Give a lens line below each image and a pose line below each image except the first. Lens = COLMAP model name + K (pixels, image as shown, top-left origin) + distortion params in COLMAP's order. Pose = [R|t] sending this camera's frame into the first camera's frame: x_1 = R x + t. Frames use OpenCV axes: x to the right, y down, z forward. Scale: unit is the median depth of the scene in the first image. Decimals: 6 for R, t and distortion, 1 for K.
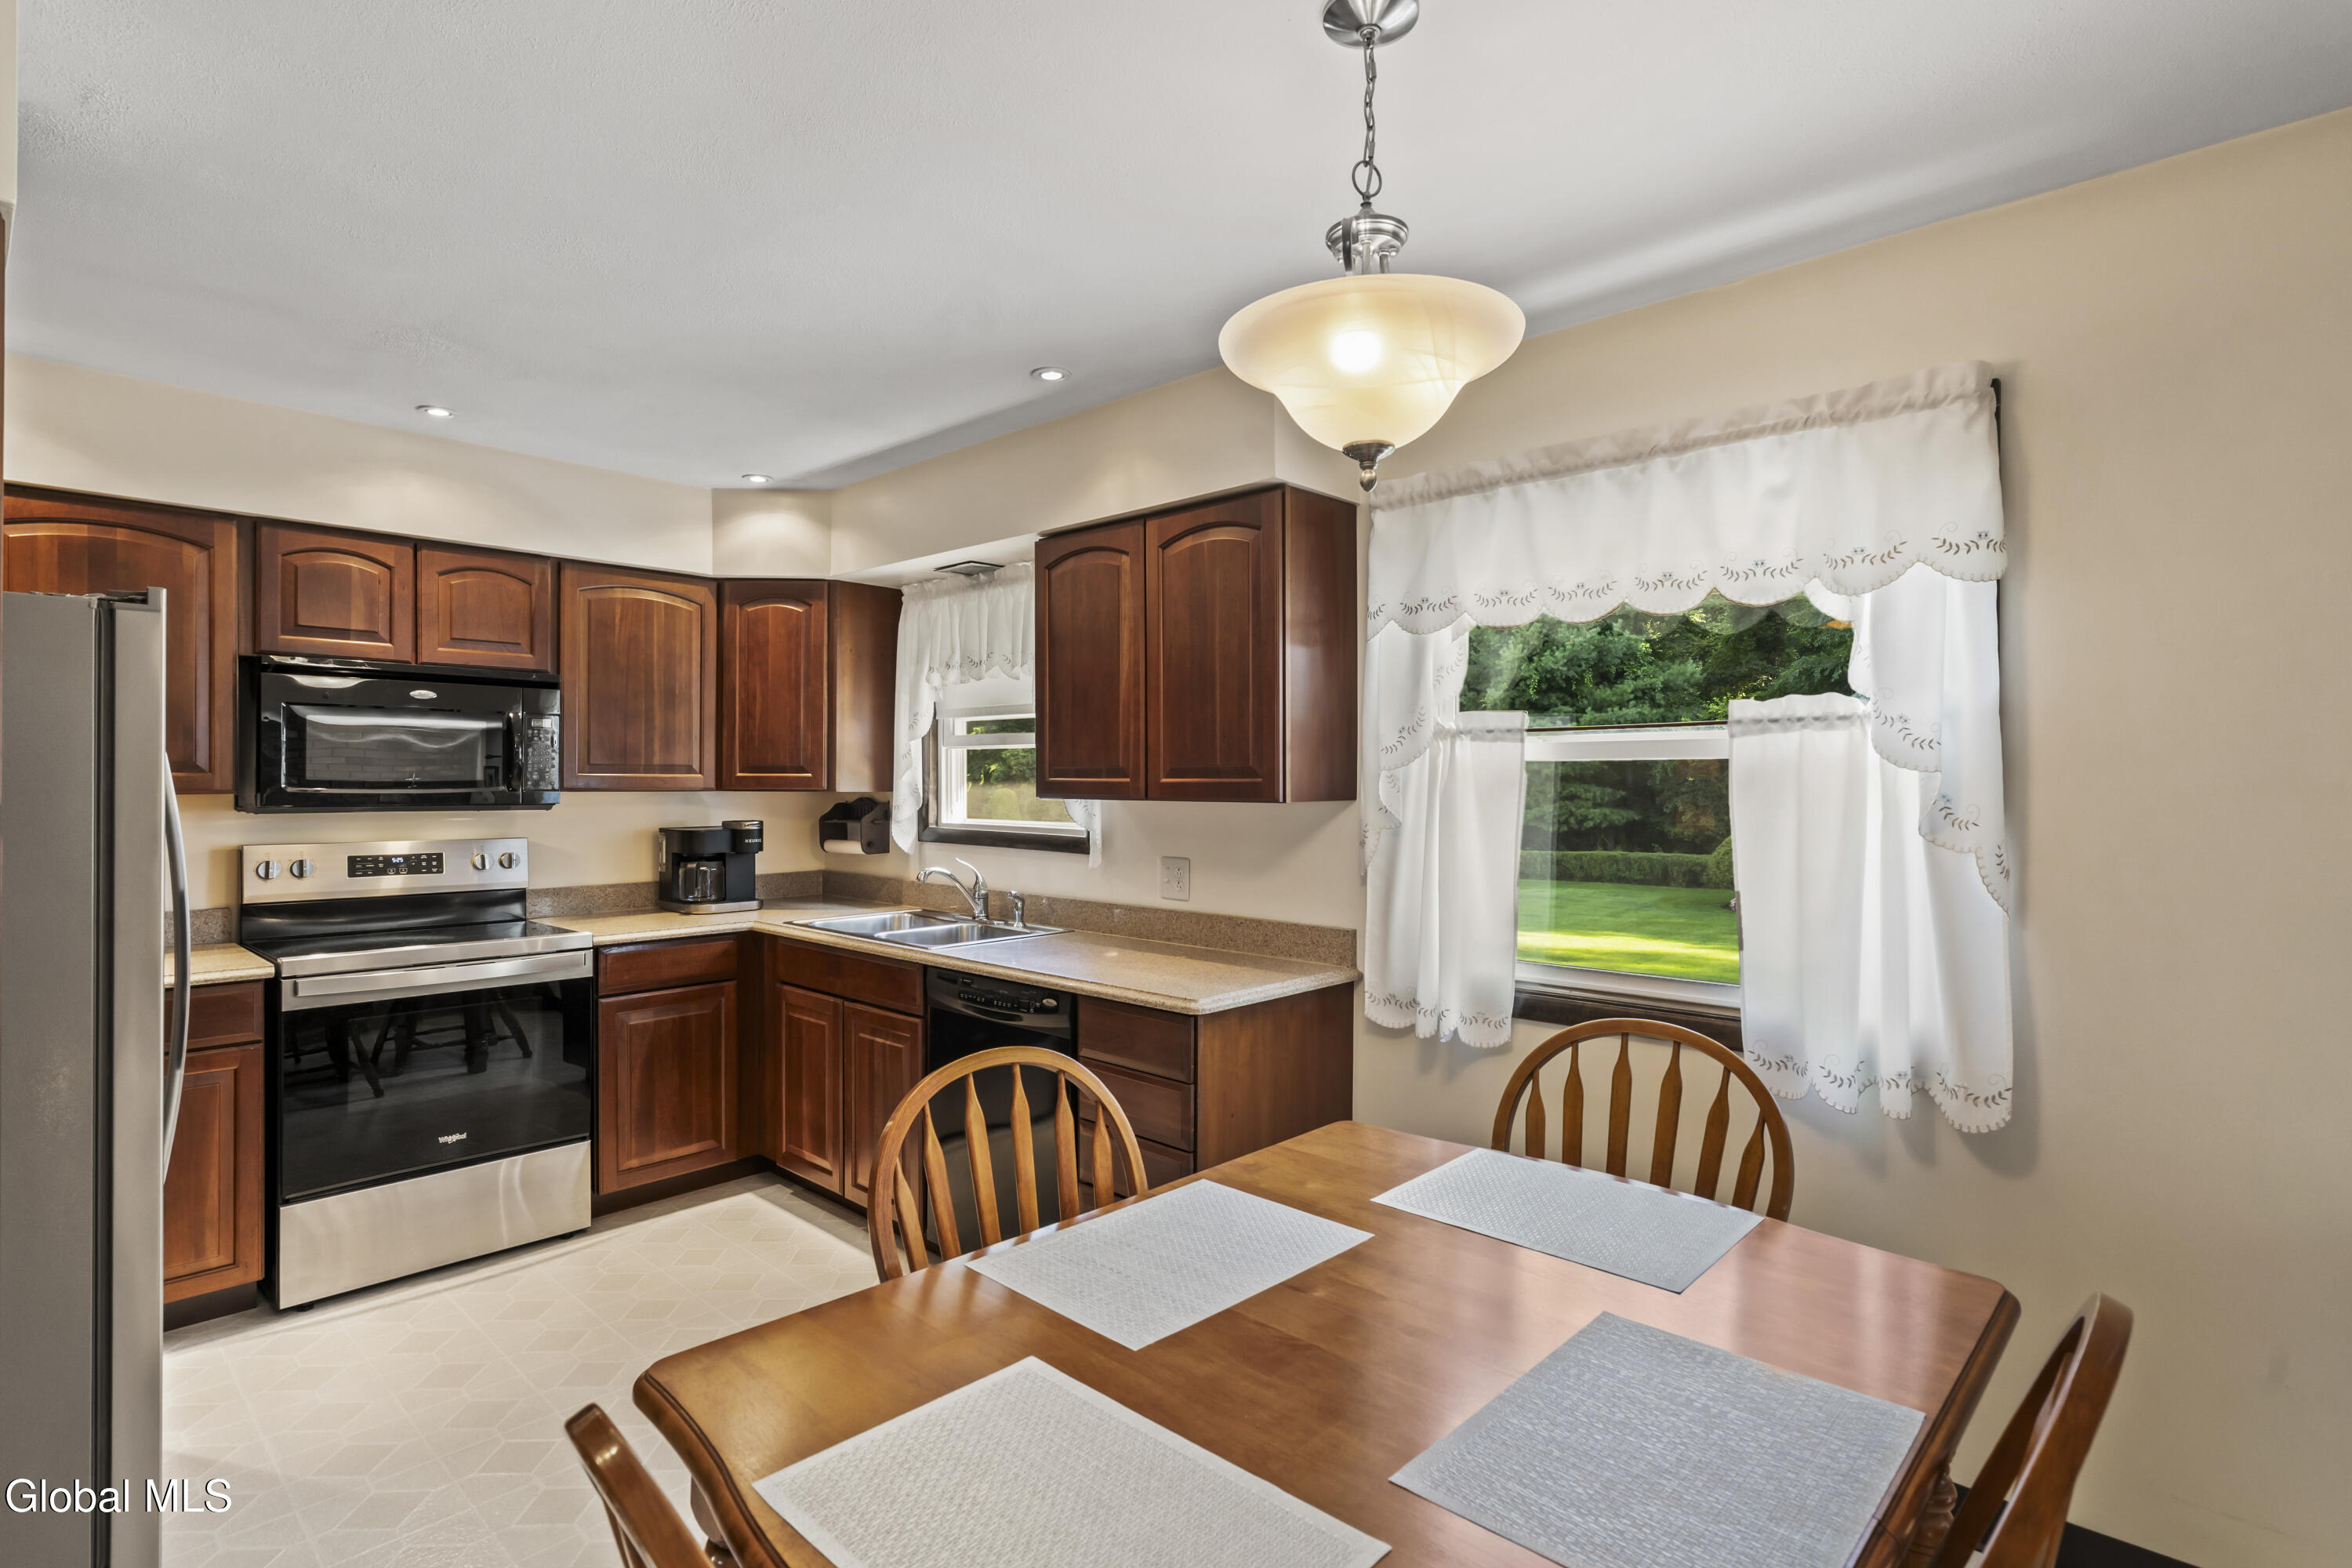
lens RADIAL K [[1147.6, 0, 1174.1], [0, 1147.6, 777.6], [0, 0, 1]] dist [-0.003757, -0.000173]
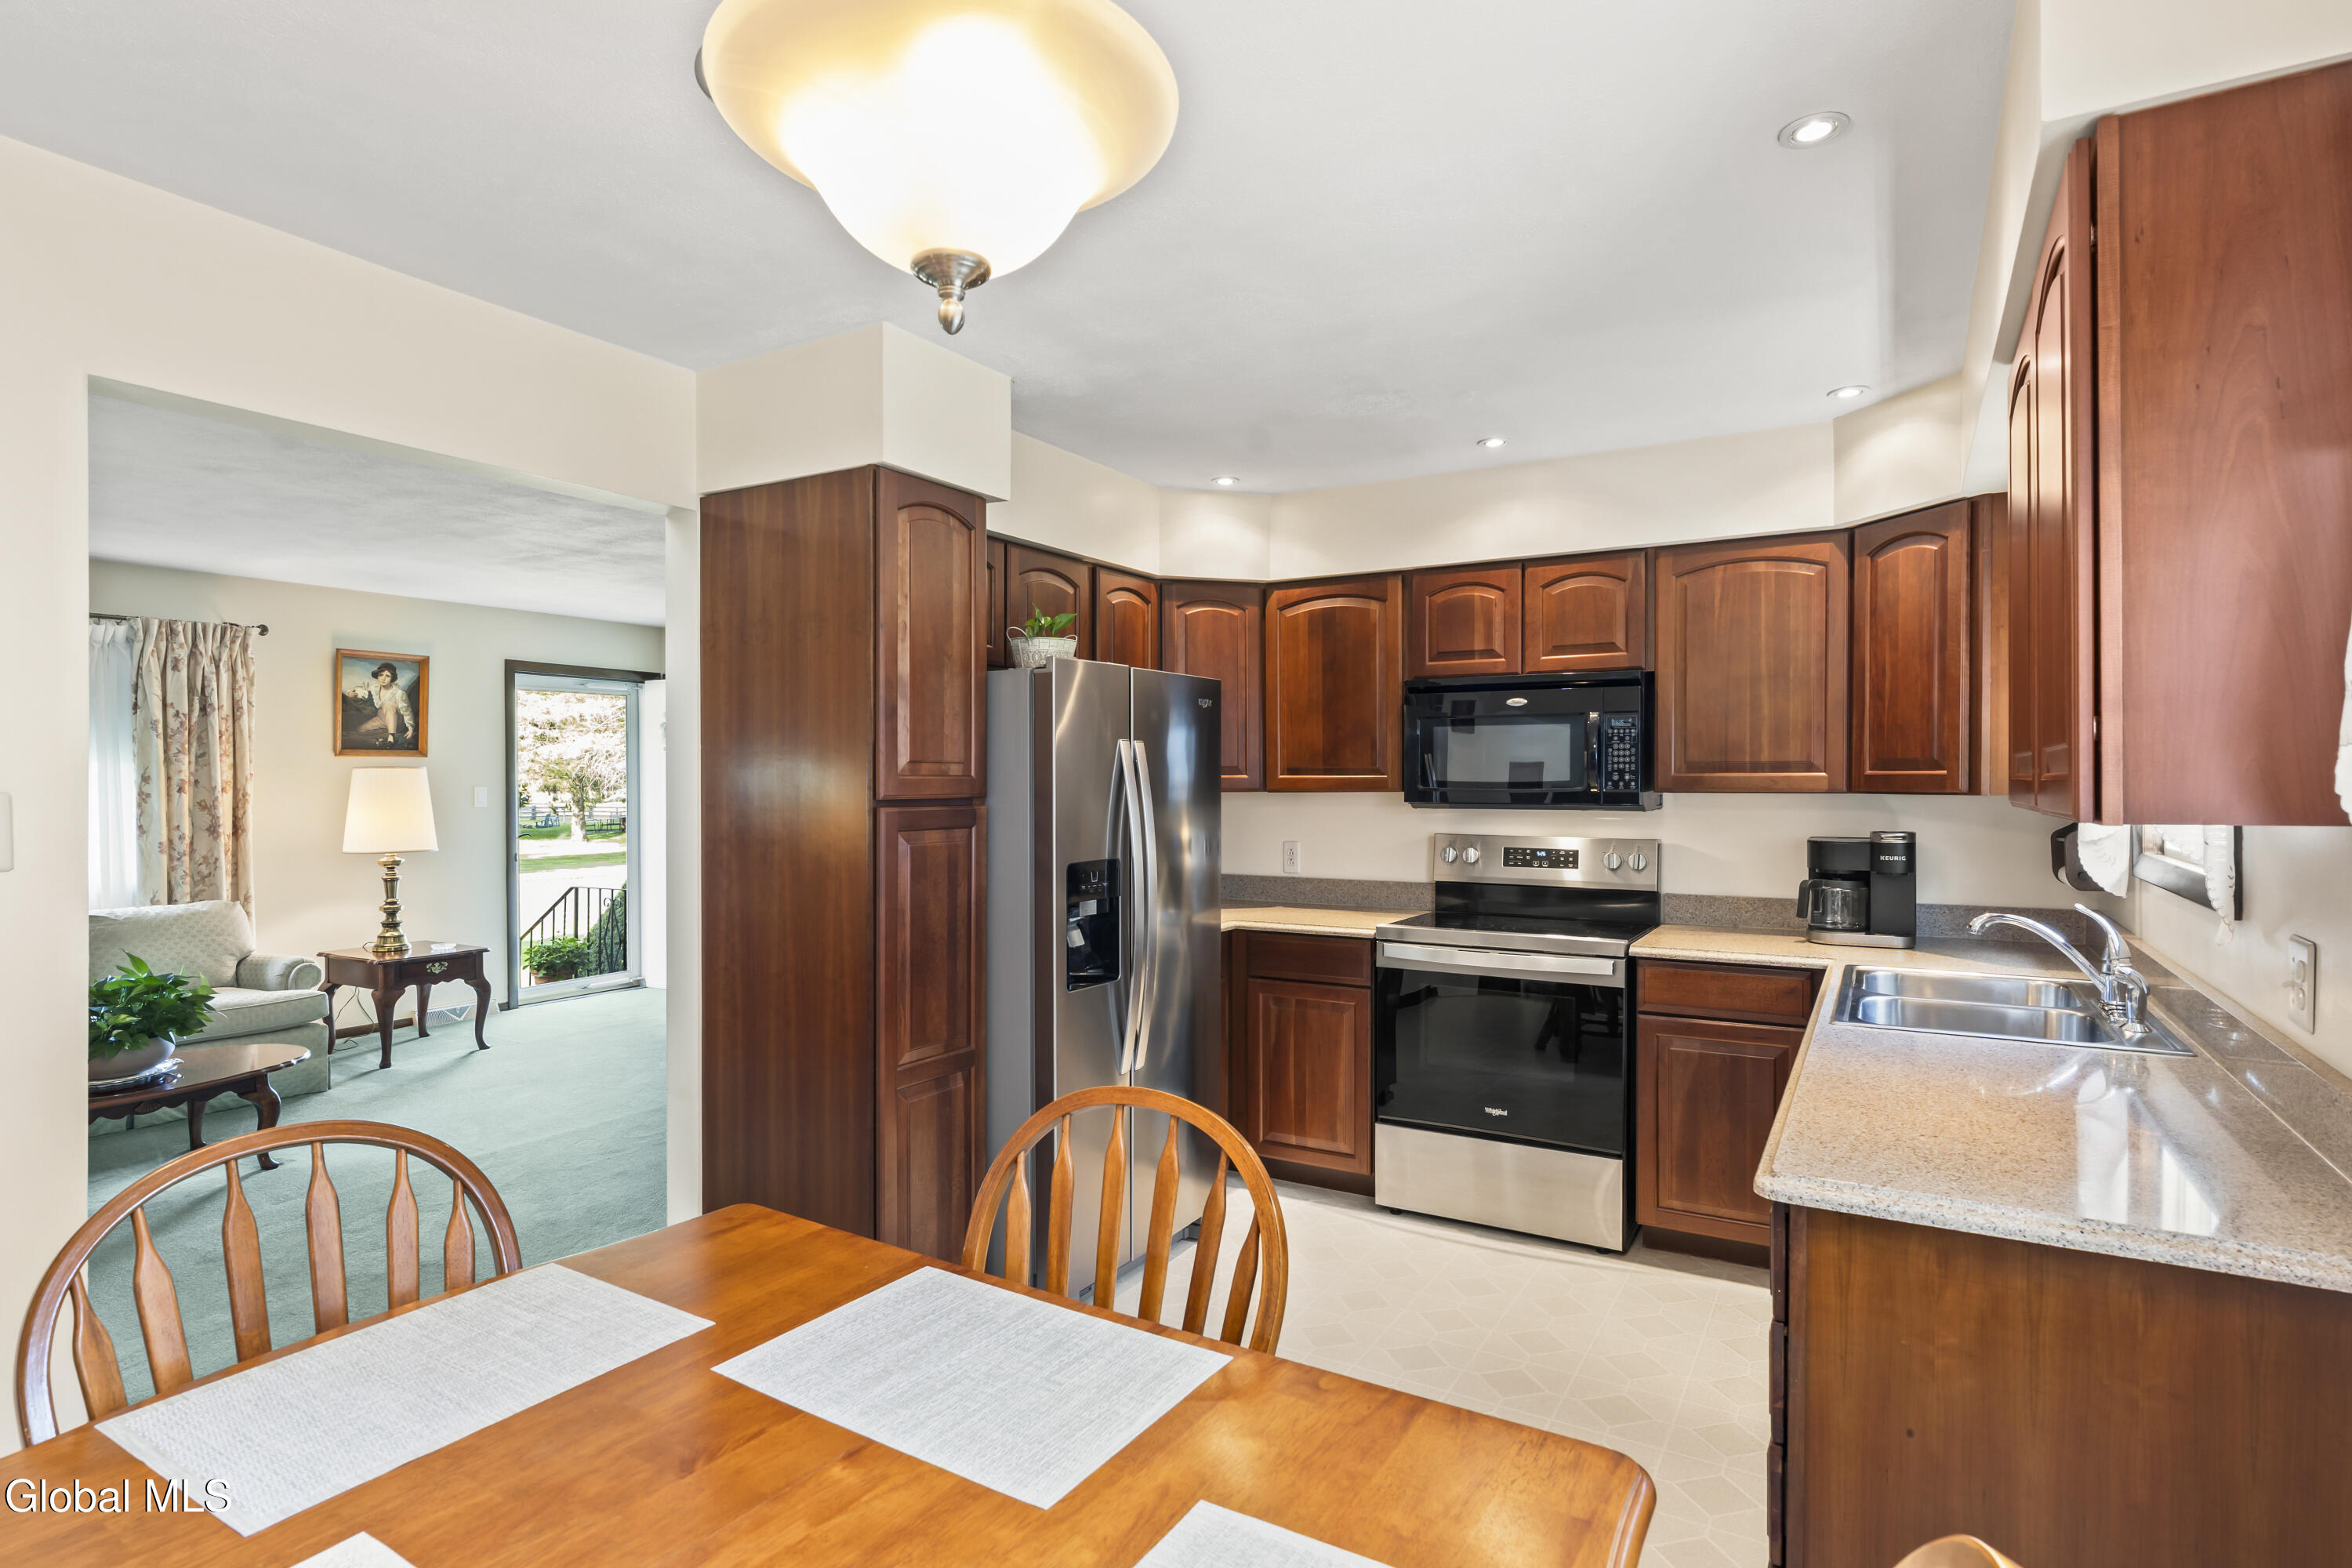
lens RADIAL K [[1198.4, 0, 1171.3], [0, 1198.4, 787.1], [0, 0, 1]] dist [0.002347, 0.000461]
pose [[0.210930, 0.004103, -0.977493, 0.369426], [0.003374, 0.999982, 0.004925, 0.001585], [0.977495, -0.004337, 0.210912, 0.416649]]
